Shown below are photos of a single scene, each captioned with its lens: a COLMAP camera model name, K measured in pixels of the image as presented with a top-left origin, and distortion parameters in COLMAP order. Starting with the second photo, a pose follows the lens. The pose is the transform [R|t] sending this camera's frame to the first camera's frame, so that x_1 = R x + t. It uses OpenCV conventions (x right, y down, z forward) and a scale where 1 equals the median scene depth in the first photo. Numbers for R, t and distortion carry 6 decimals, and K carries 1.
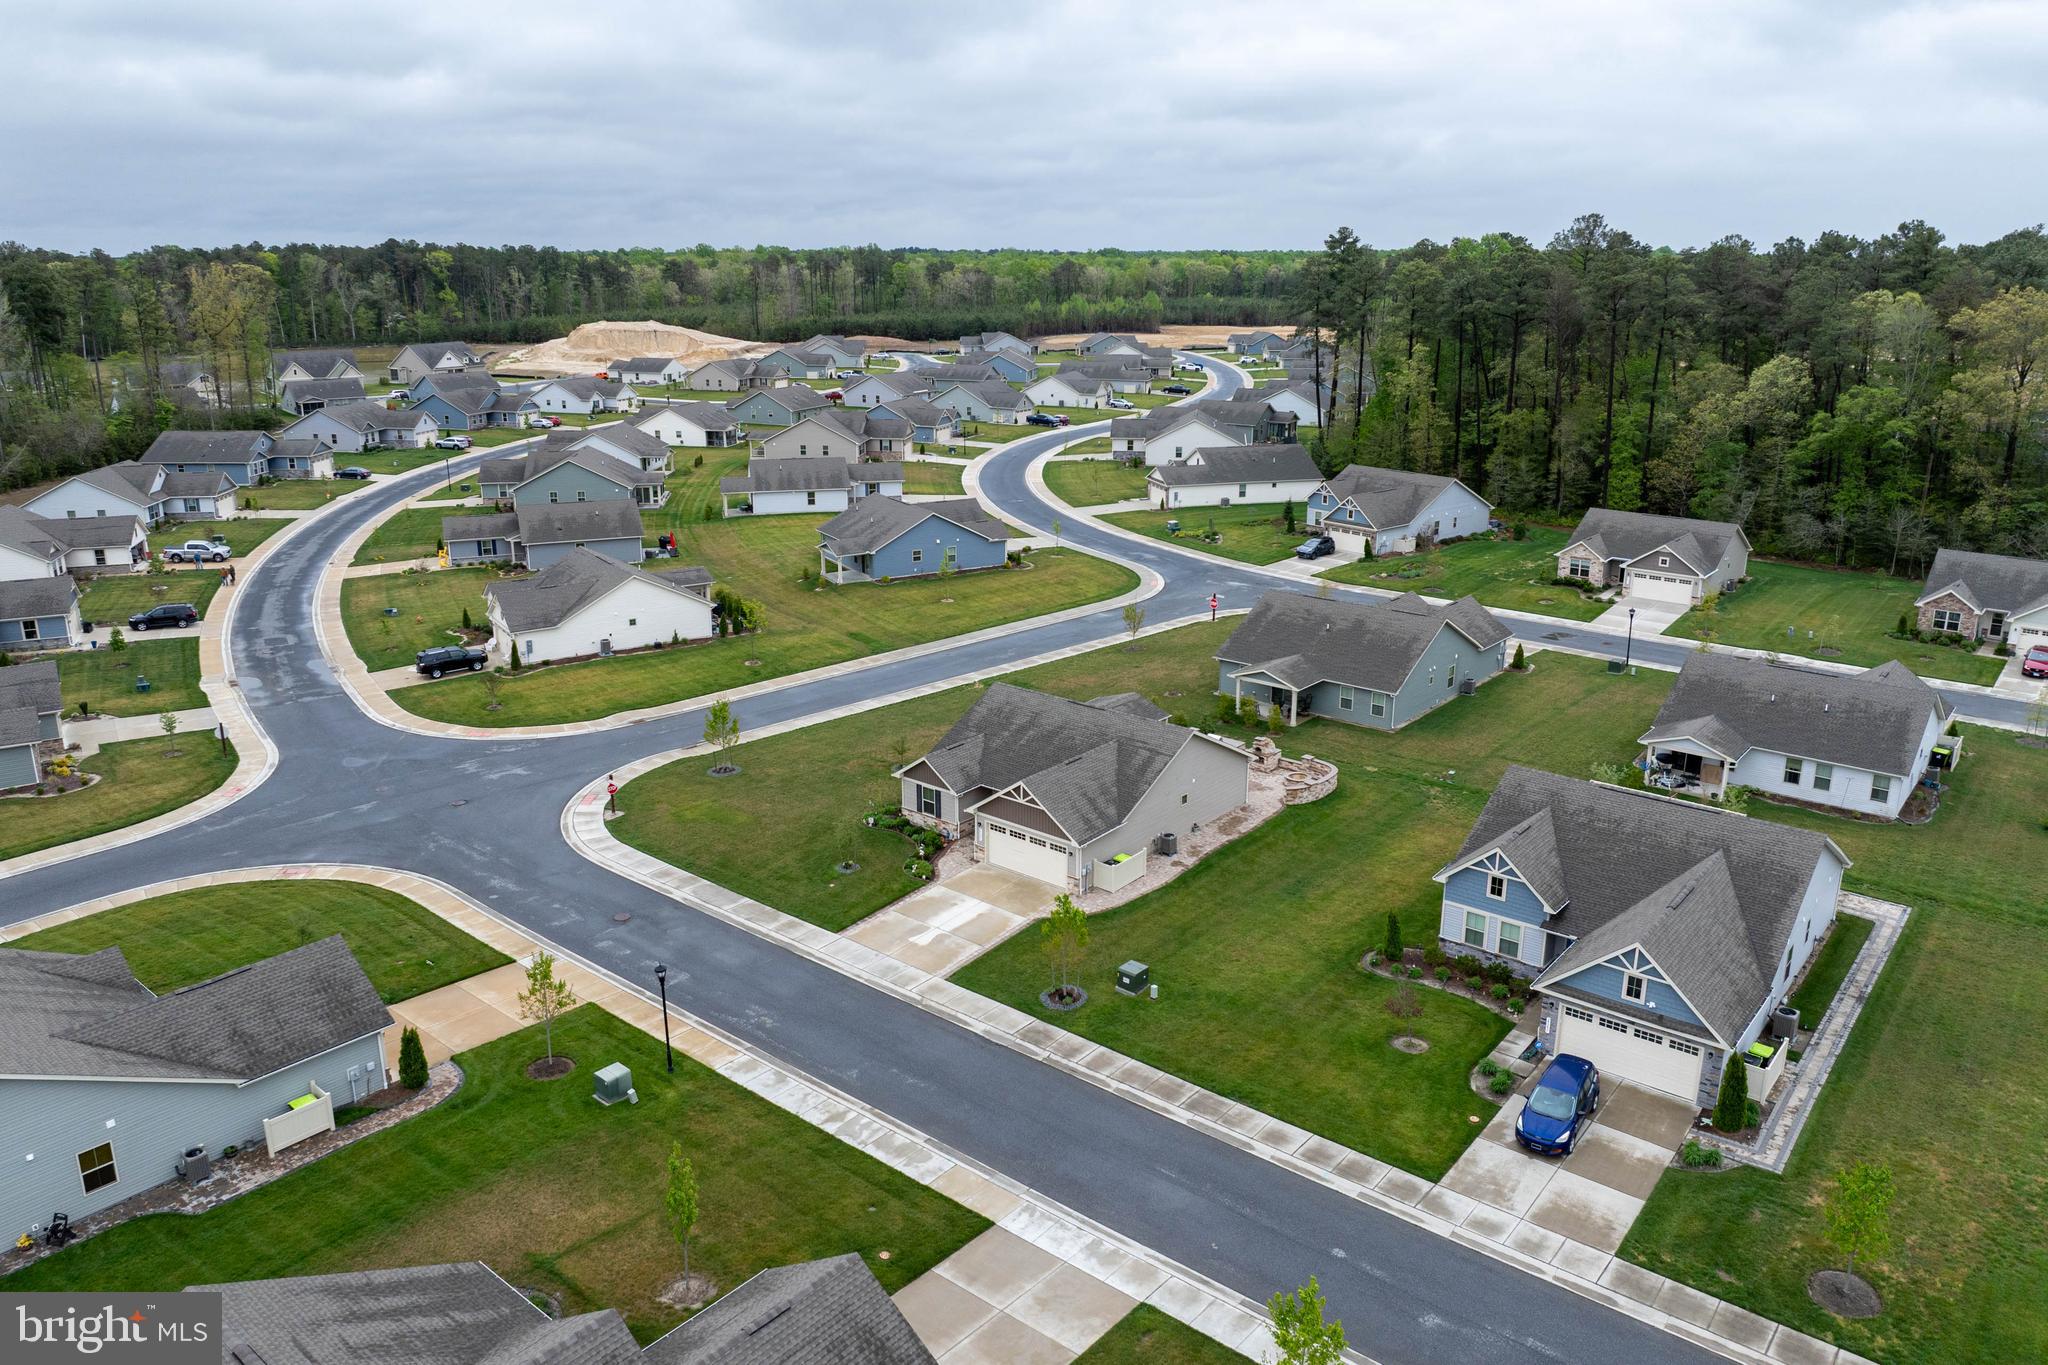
lens RADIAL K [[1378.2, 0, 992.0], [0, 1378.2, 535.6], [0, 0, 1]] dist [-0.020503, -0.003803]
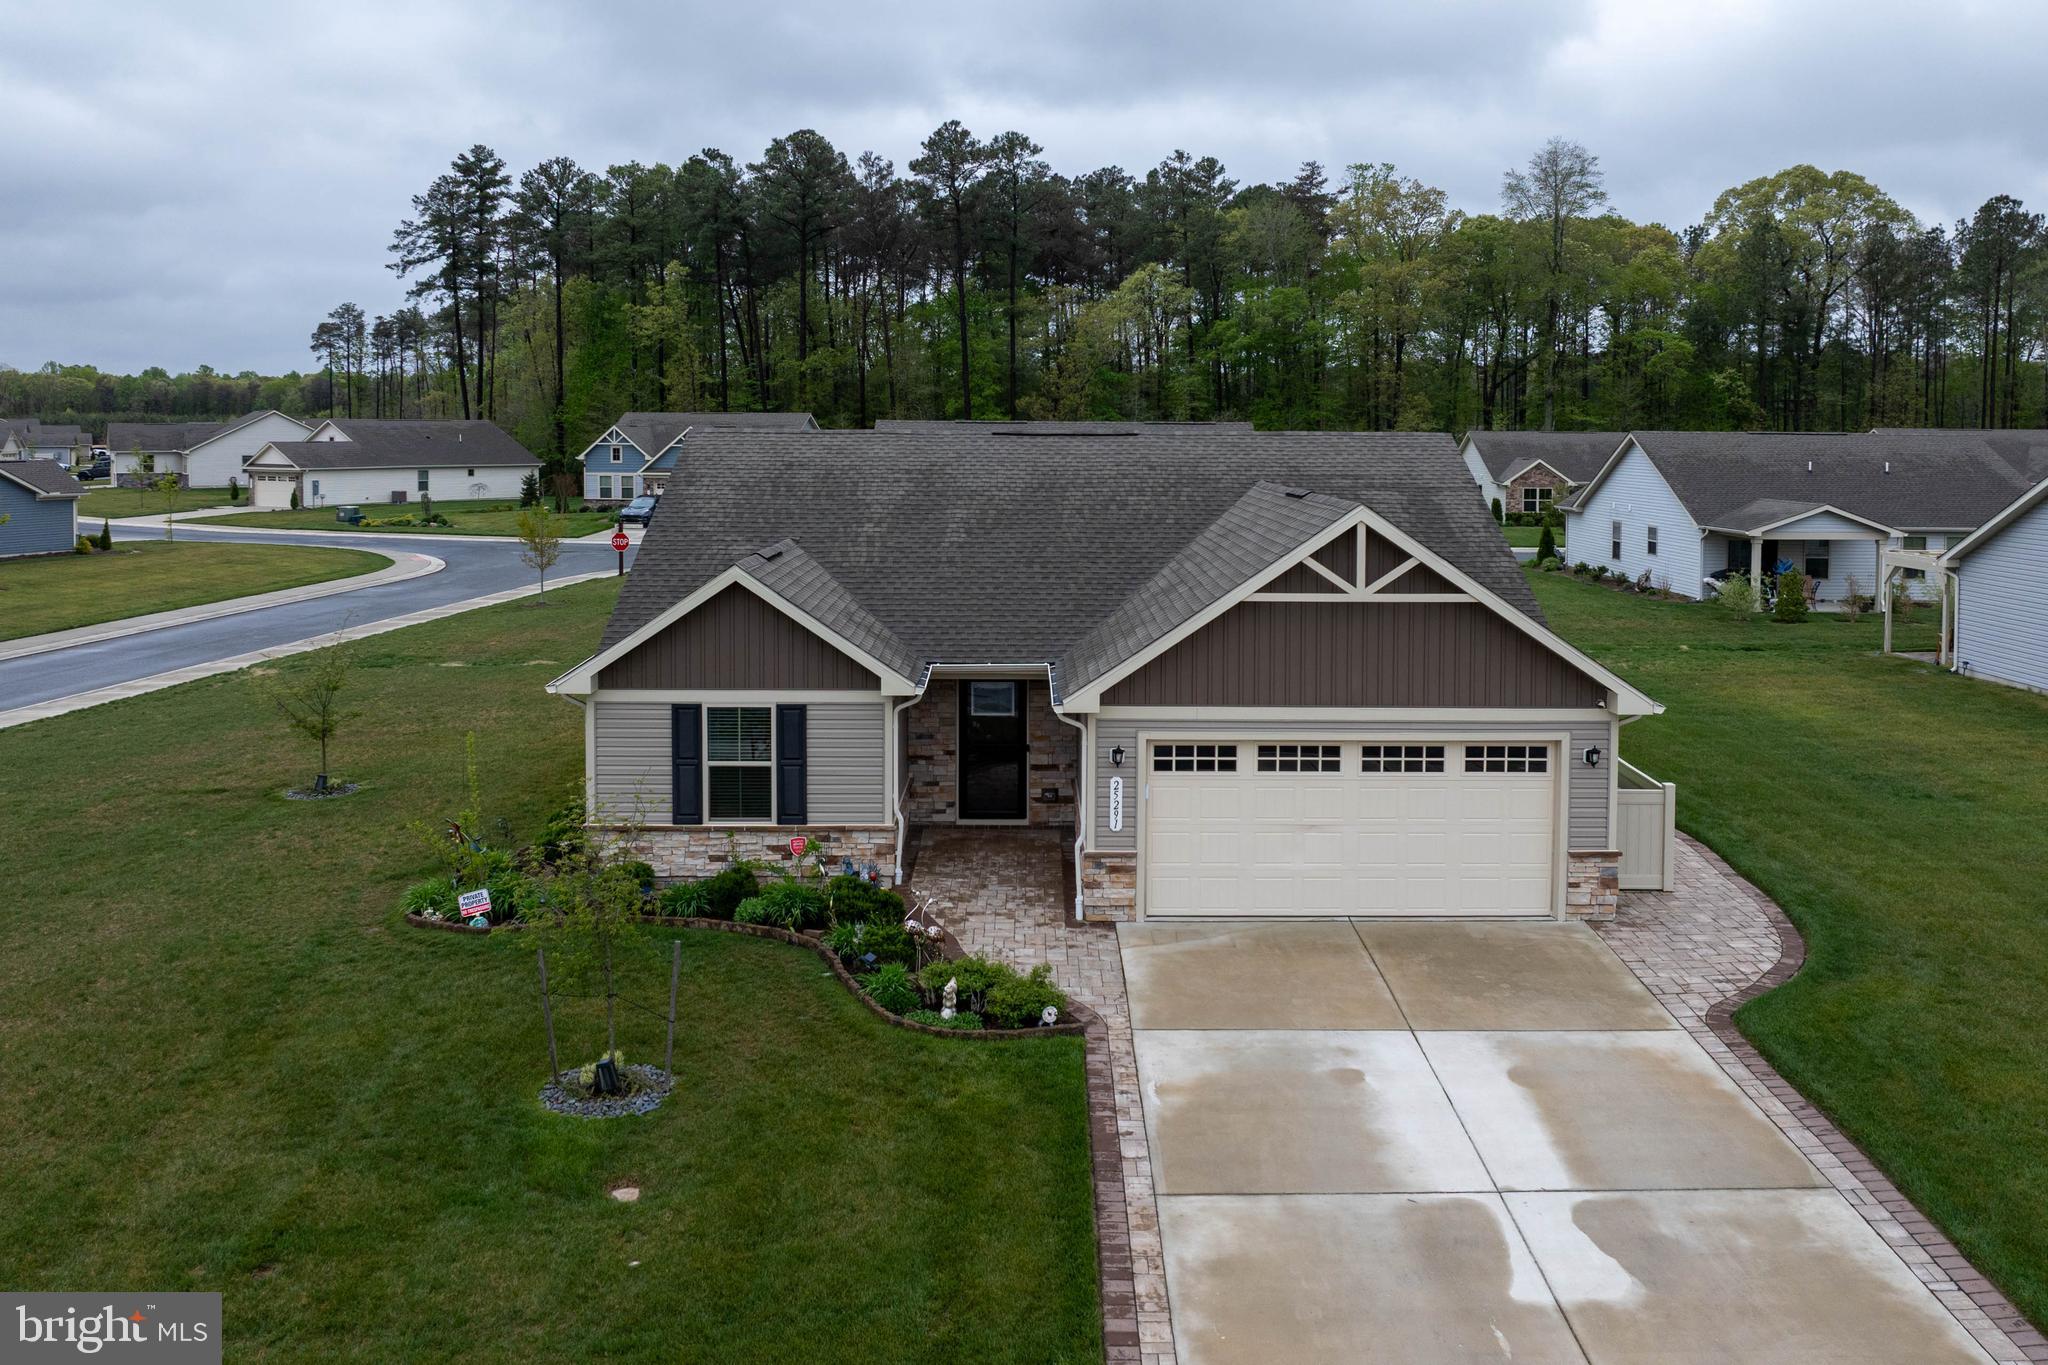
lens RADIAL K [[1630.3, 0, 1014.6], [0, 1630.3, 495.6], [0, 0, 1]] dist [-0.038602, 0.000490]
pose [[0.761755, -0.020699, 0.647534, -0.207853], [0.112938, 0.988428, -0.101264, 0.196299], [-0.637945, 0.150269, 0.755278, 0.813317]]
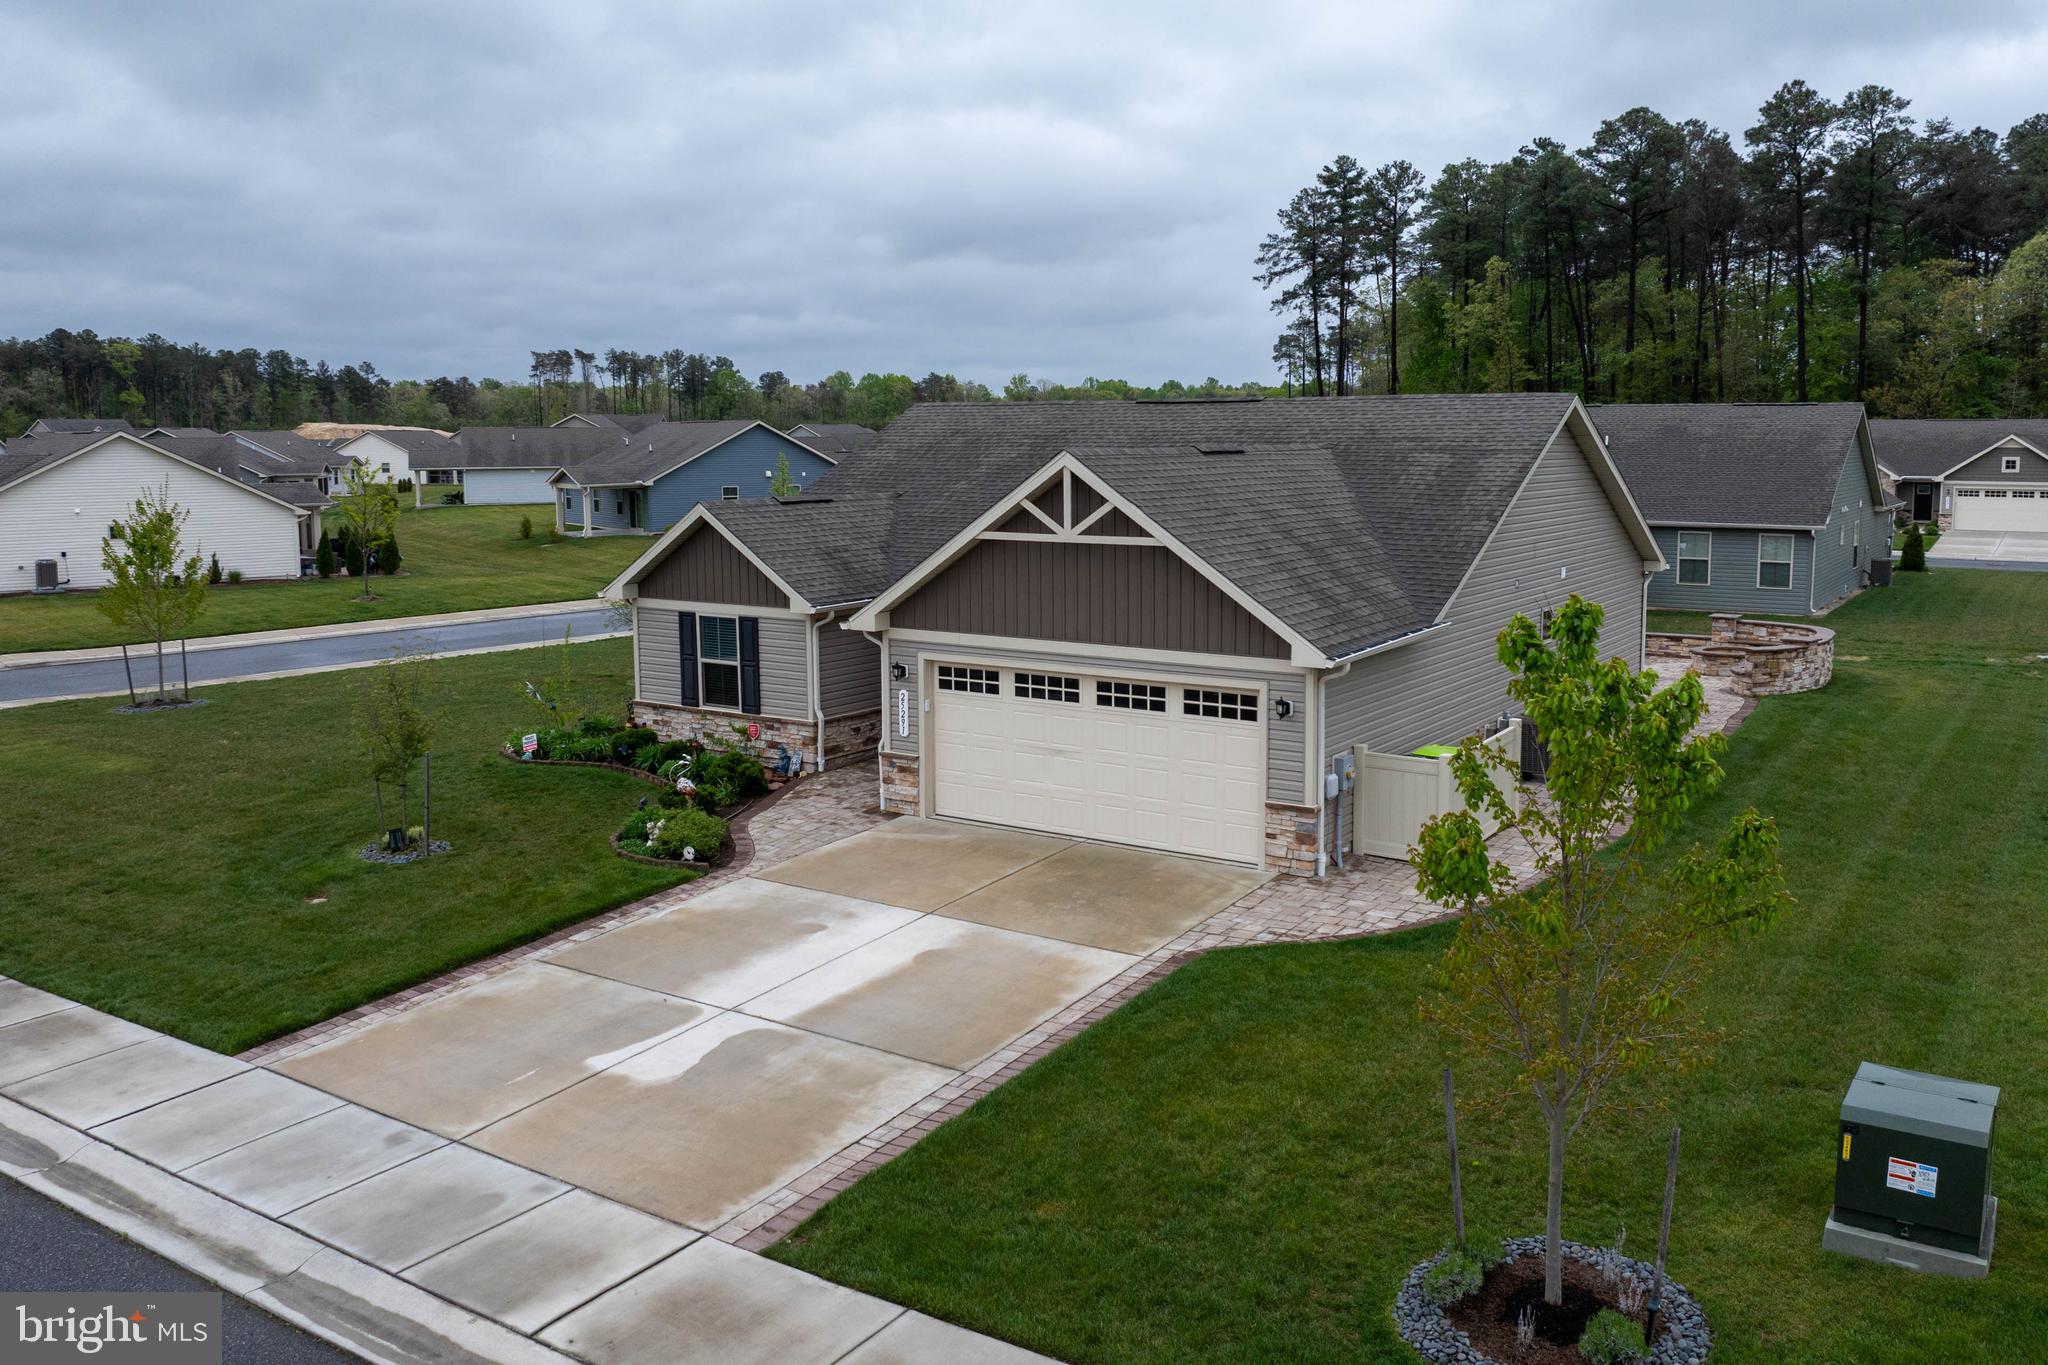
lens RADIAL K [[1604.4, 0, 1029.9], [0, 1604.4, 630.8], [0, 0, 1]] dist [-0.033578, -0.007297]
pose [[0.993094, -0.016823, 0.116113, -0.020530], [0.024127, 0.997797, -0.061794, 0.227283], [-0.114818, 0.064169, 0.991312, 0.698337]]
